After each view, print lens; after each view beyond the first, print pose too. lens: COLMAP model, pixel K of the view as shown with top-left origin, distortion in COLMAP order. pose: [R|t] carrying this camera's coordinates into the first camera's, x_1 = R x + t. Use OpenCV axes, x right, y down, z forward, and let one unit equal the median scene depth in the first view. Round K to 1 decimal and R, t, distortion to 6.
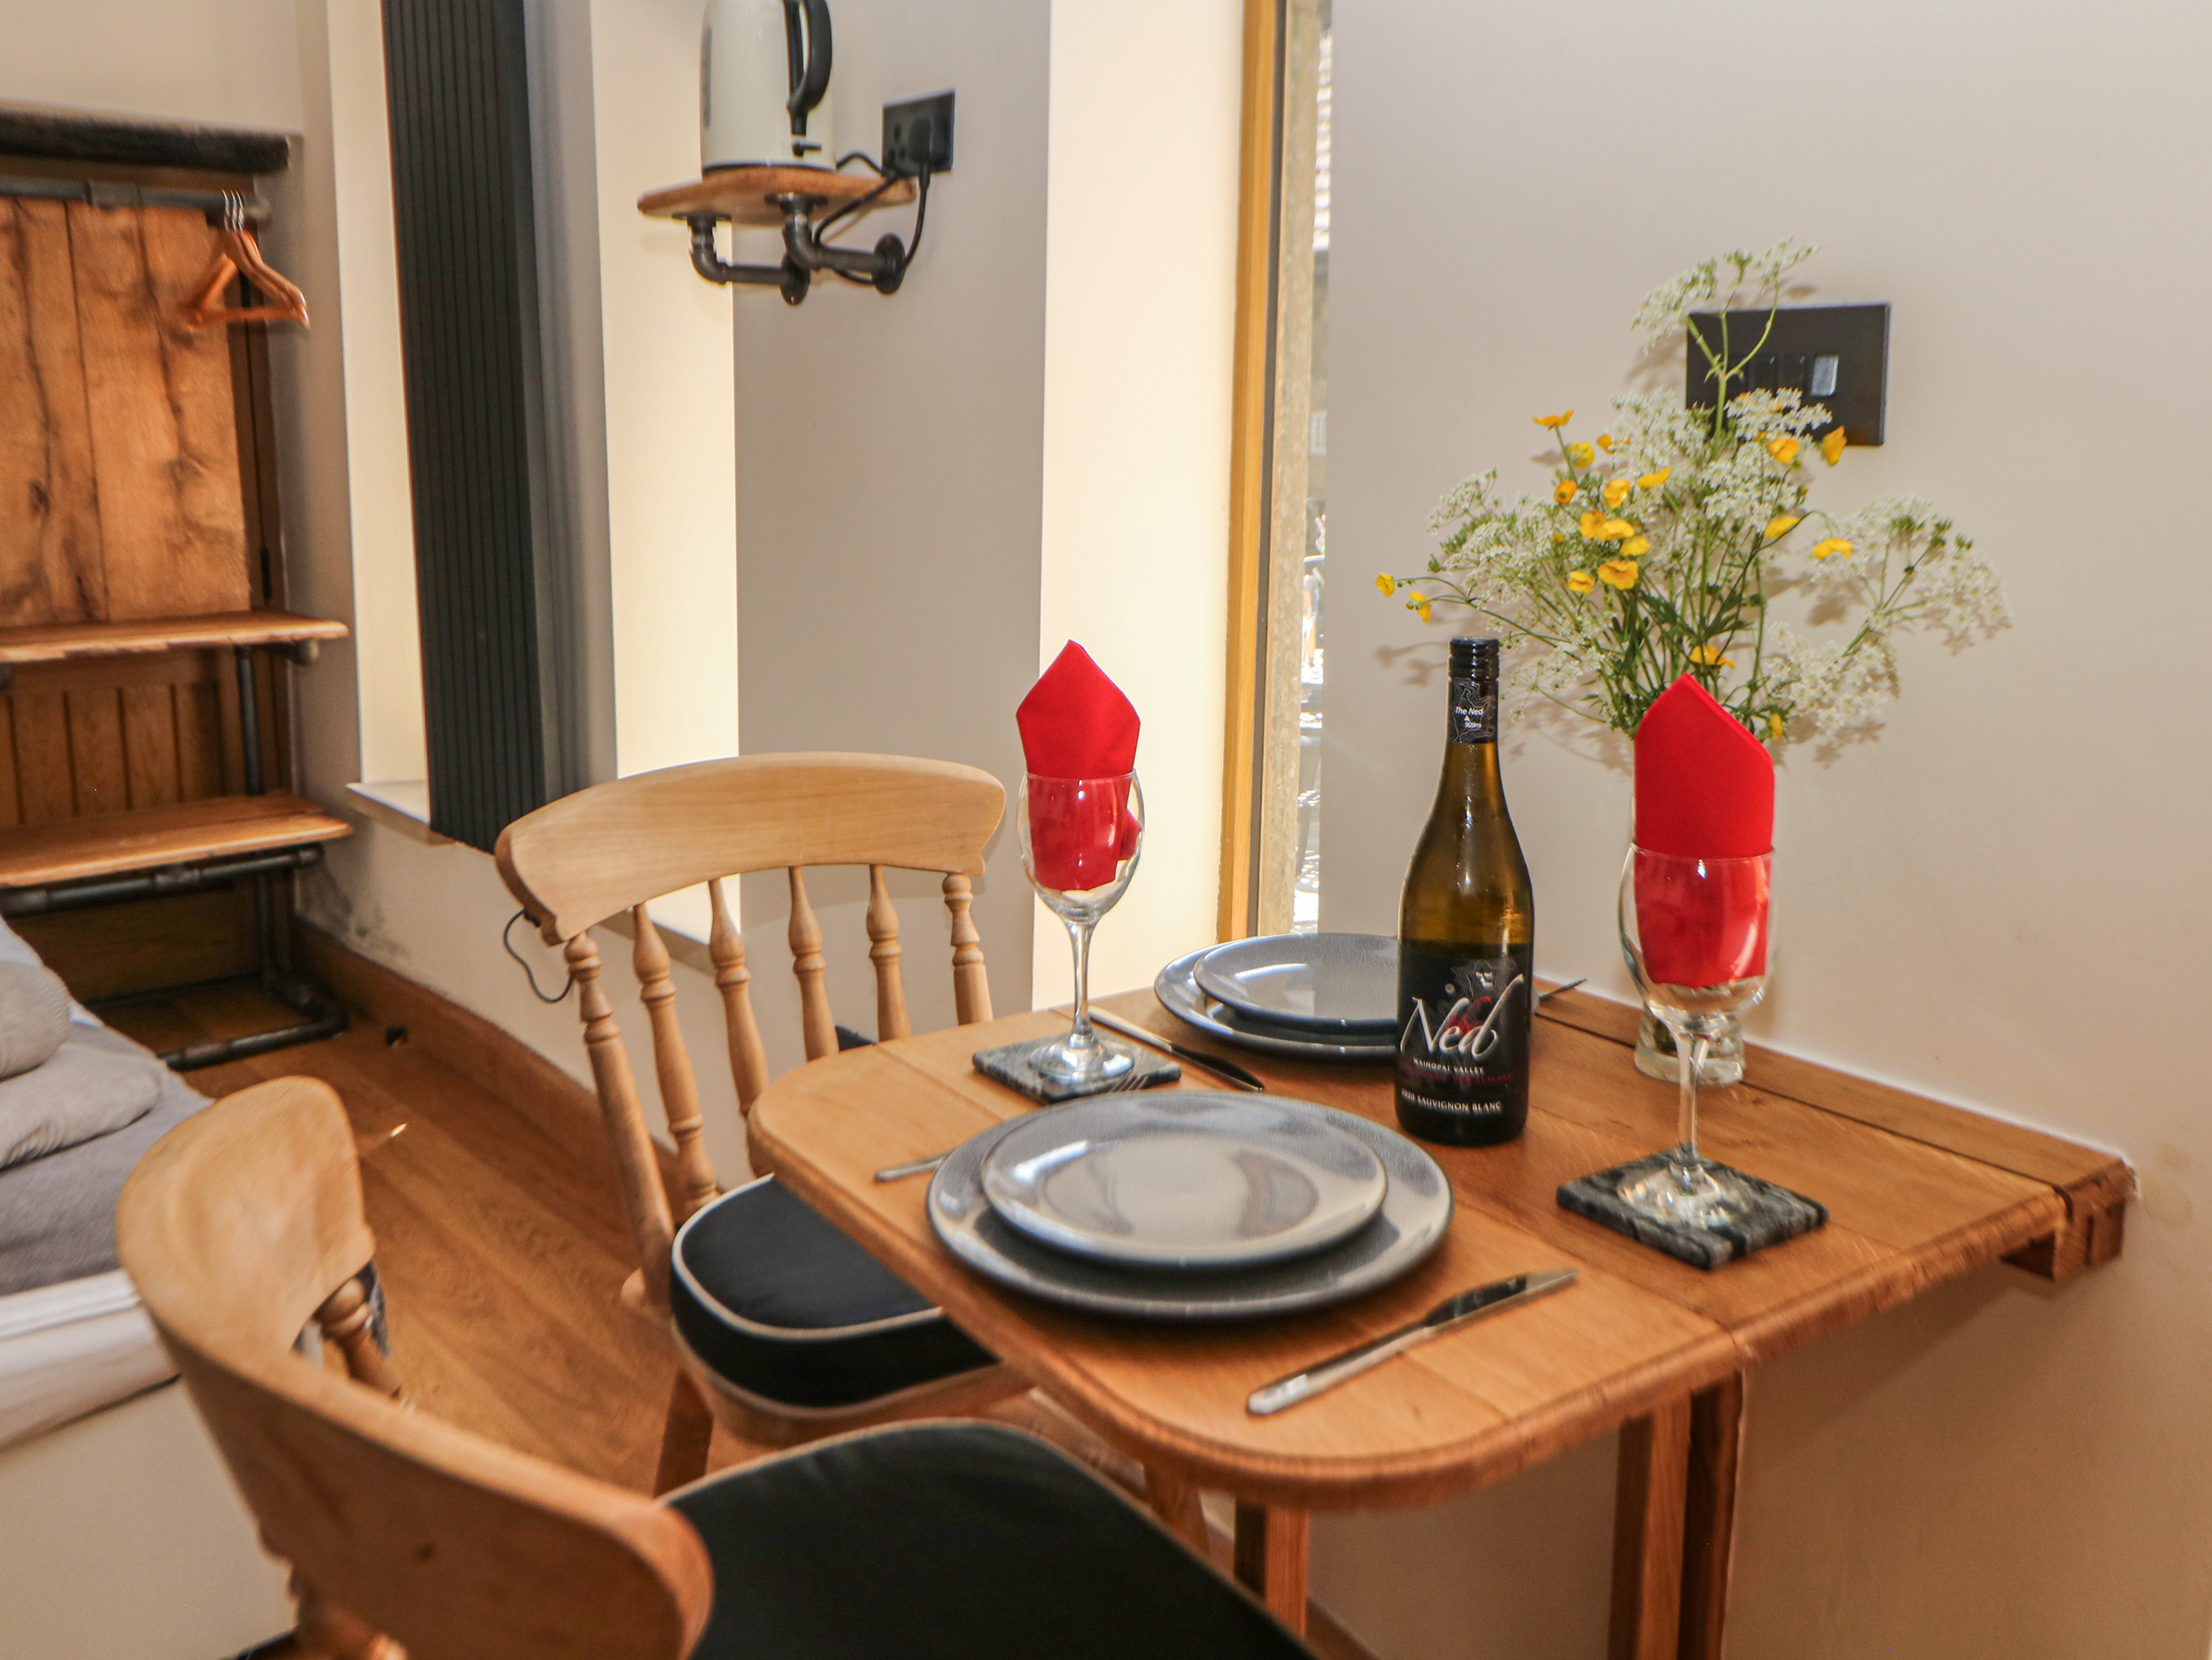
lens RADIAL K [[1849.6, 0, 1149.3], [0, 1849.6, 737.7], [0, 0, 1]] dist [0.002211, -0.002732]
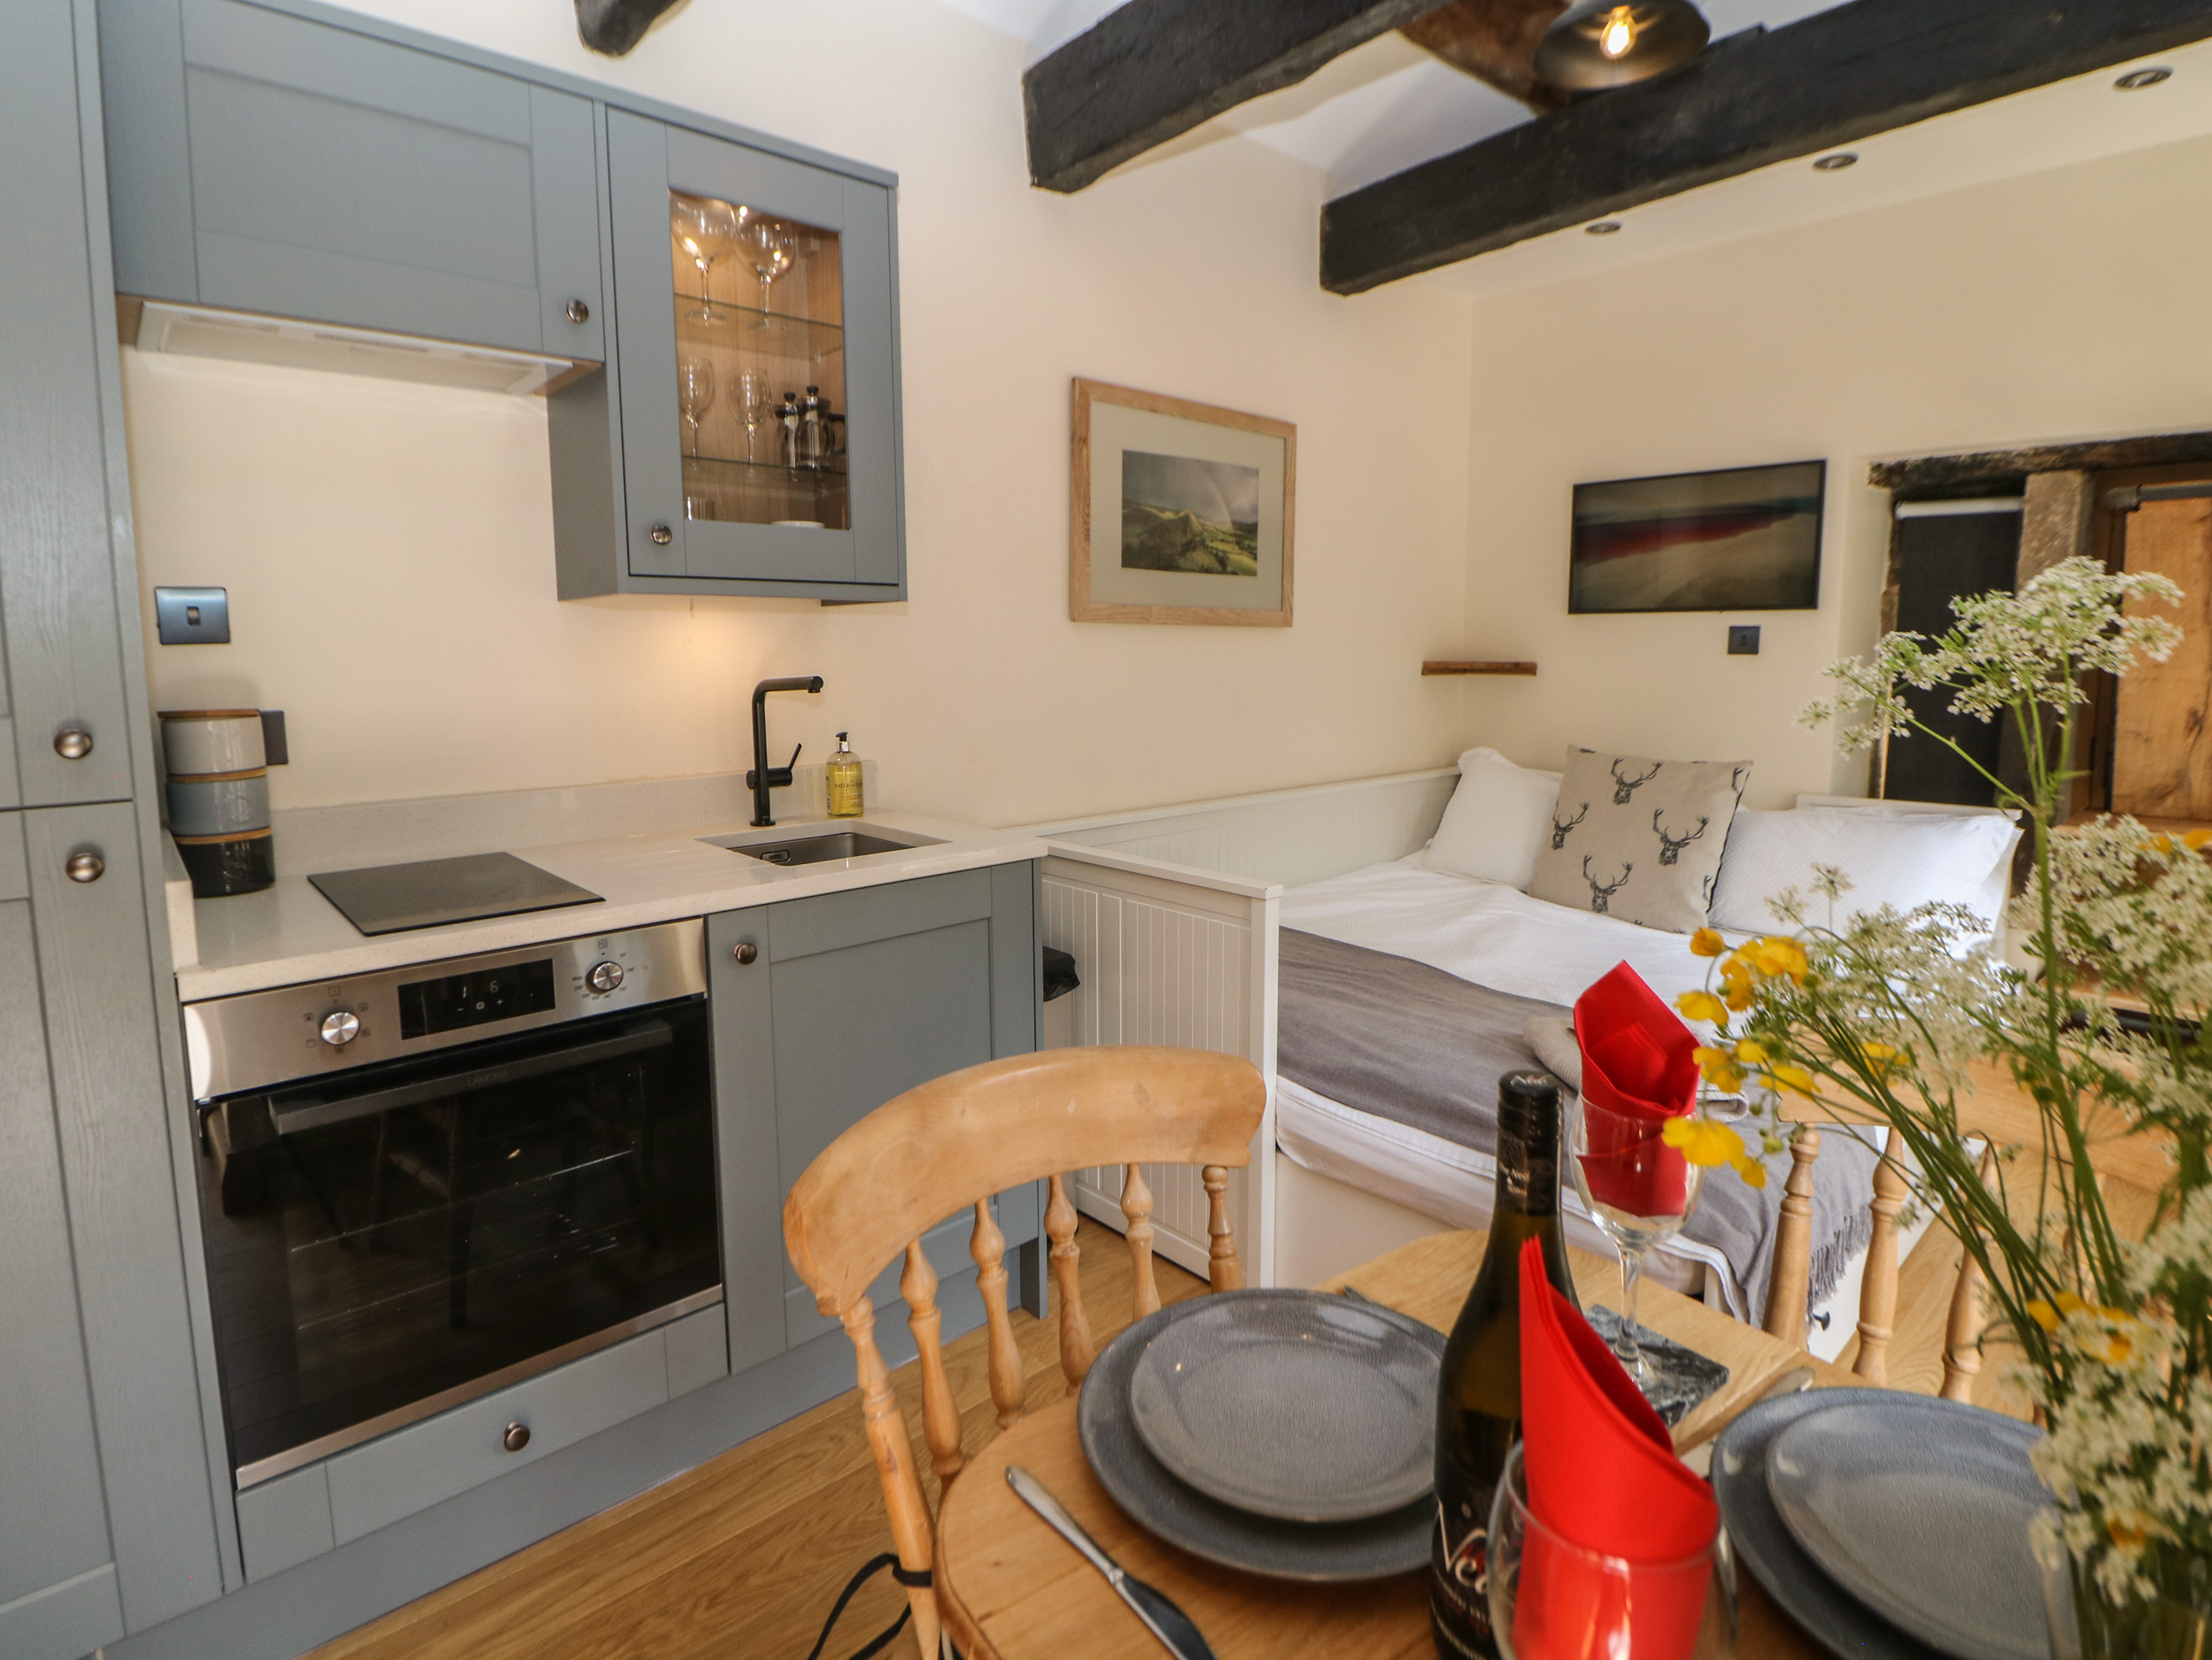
lens RADIAL K [[1142.1, 0, 1069.3], [0, 1142.1, 774.5], [0, 0, 1]] dist [-0.000242, -0.019164]
pose [[-0.028565, 0.114960, -0.992959, 0.313624], [-0.150305, 0.981576, 0.117966, -0.101402], [0.988227, 0.152616, -0.010759, 0.350950]]
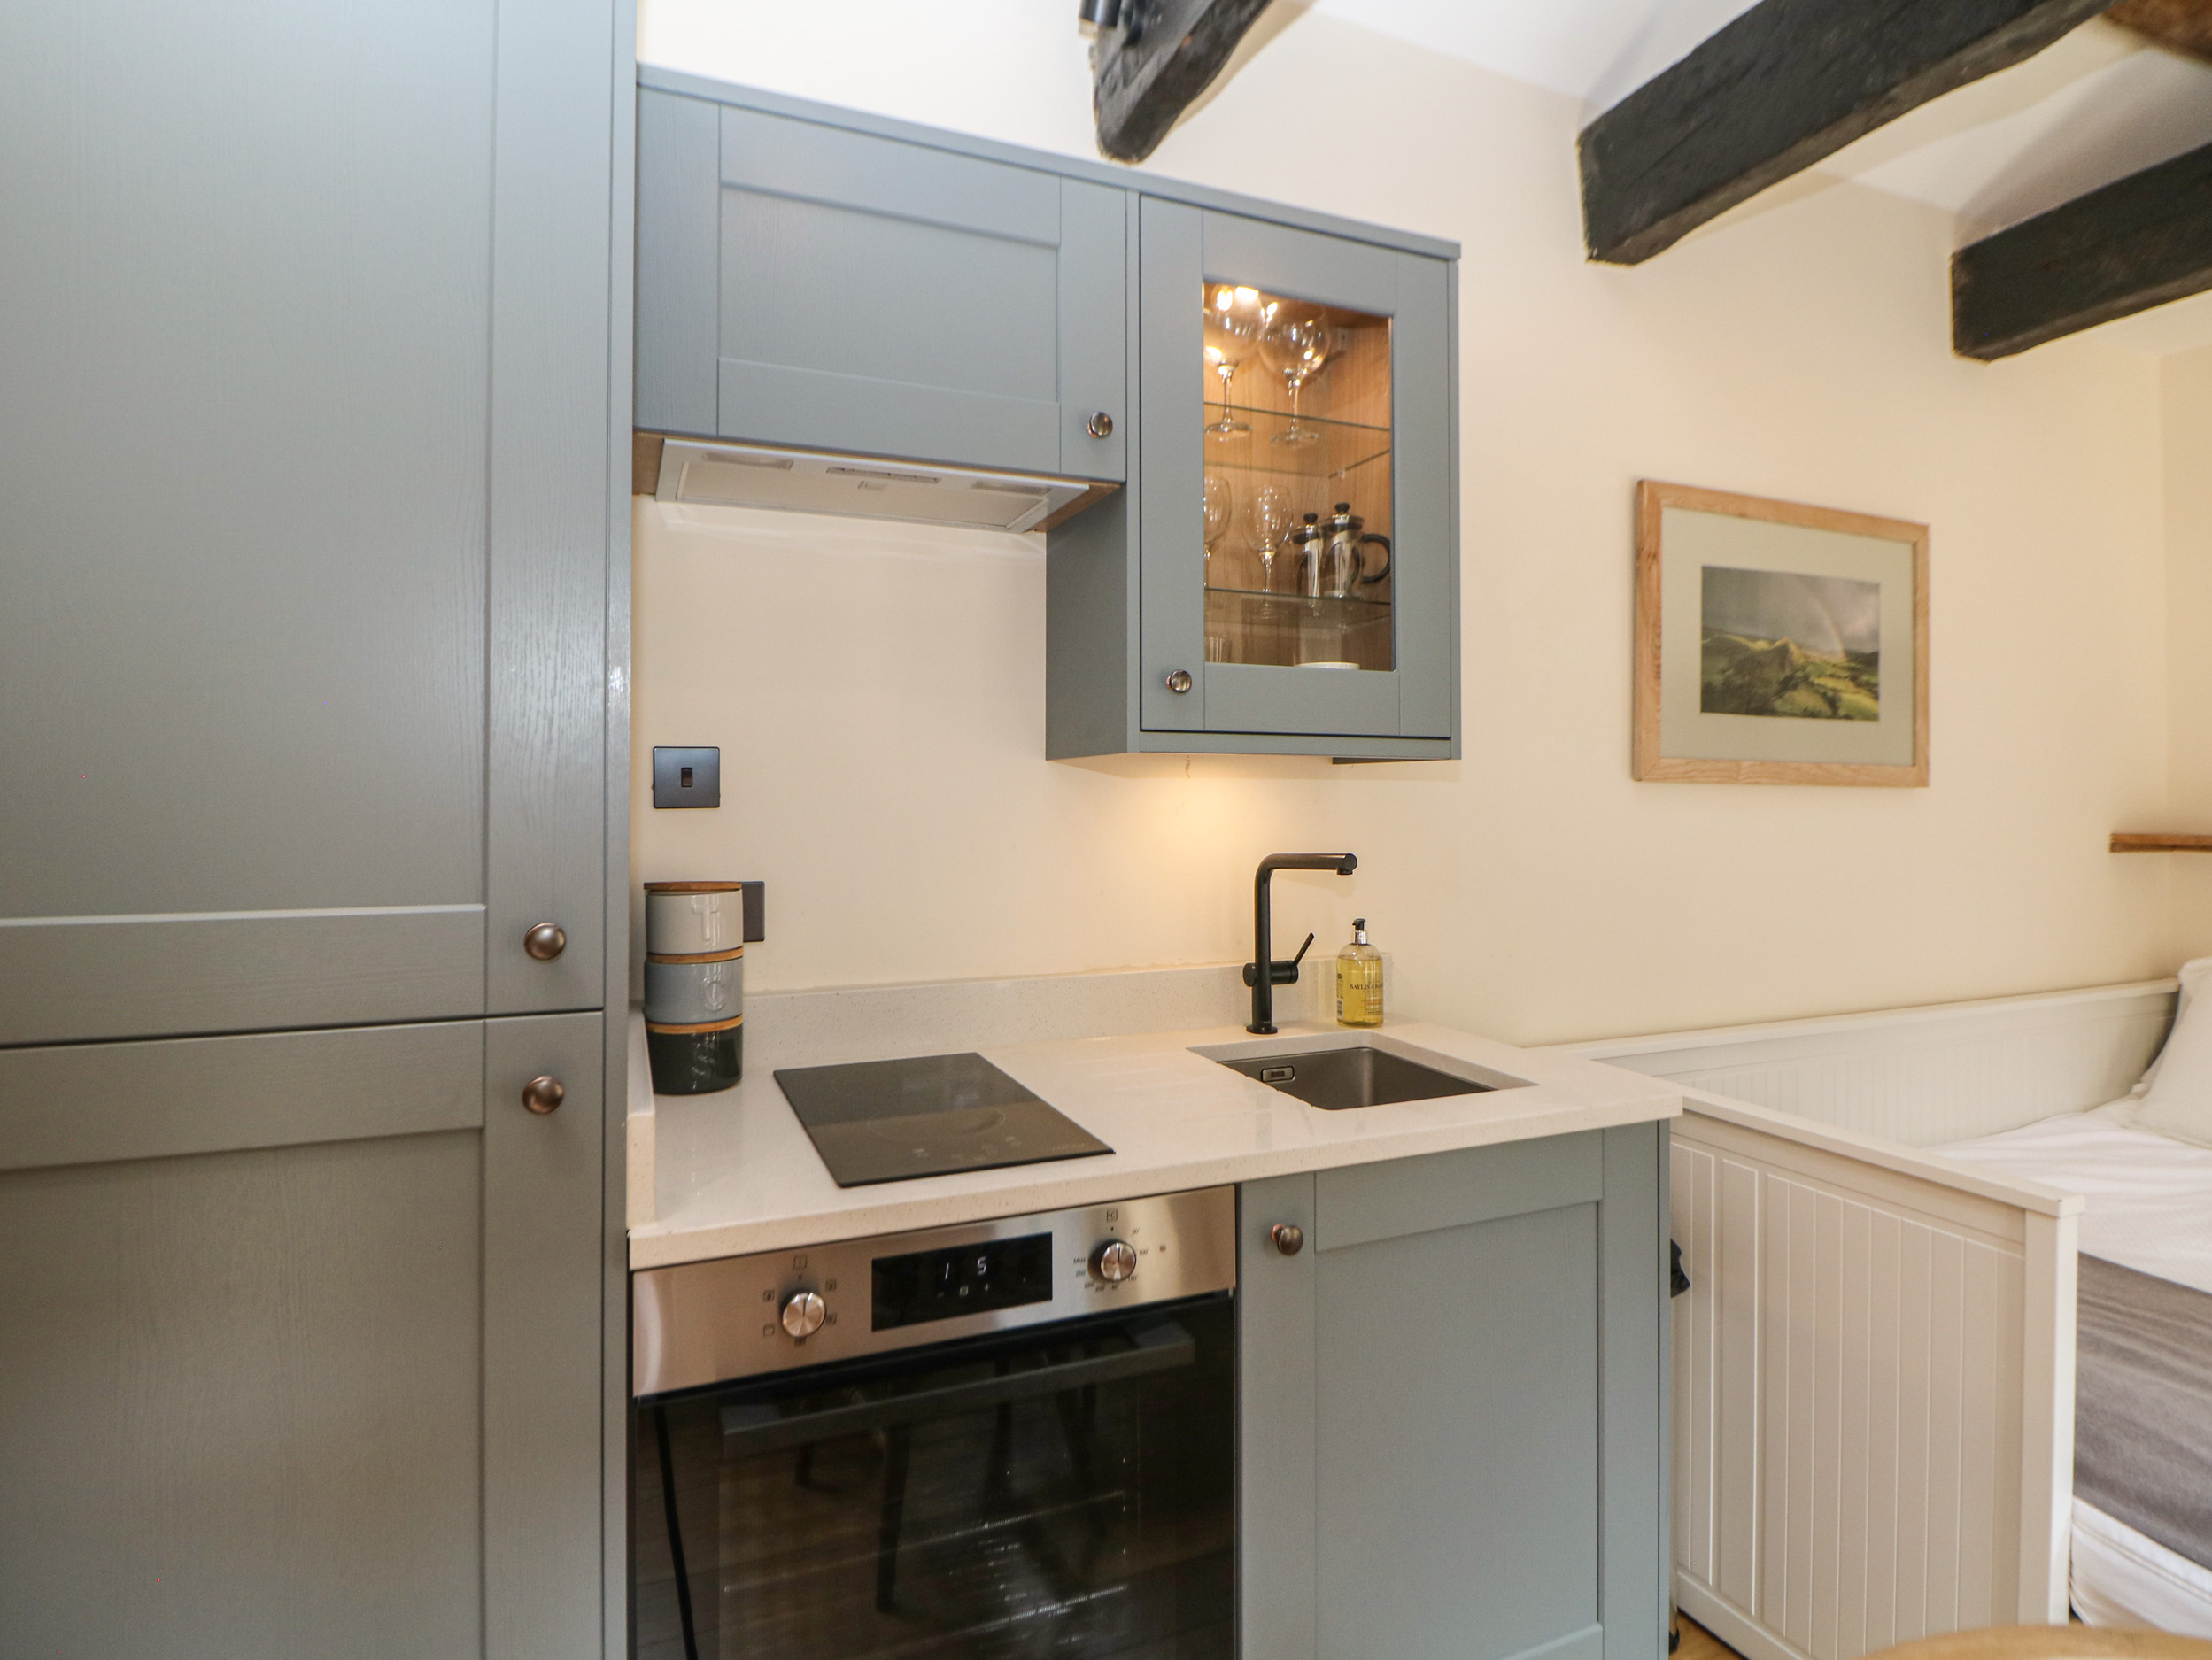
lens RADIAL K [[1173.5, 0, 1099.0], [0, 1173.5, 773.9], [0, 0, 1]] dist [0.001984, -0.015473]
pose [[-0.338328, -0.013420, -0.940932, 0.151081], [-0.148425, 0.988143, 0.039275, -0.095698], [0.929249, 0.152946, -0.336309, 0.219639]]
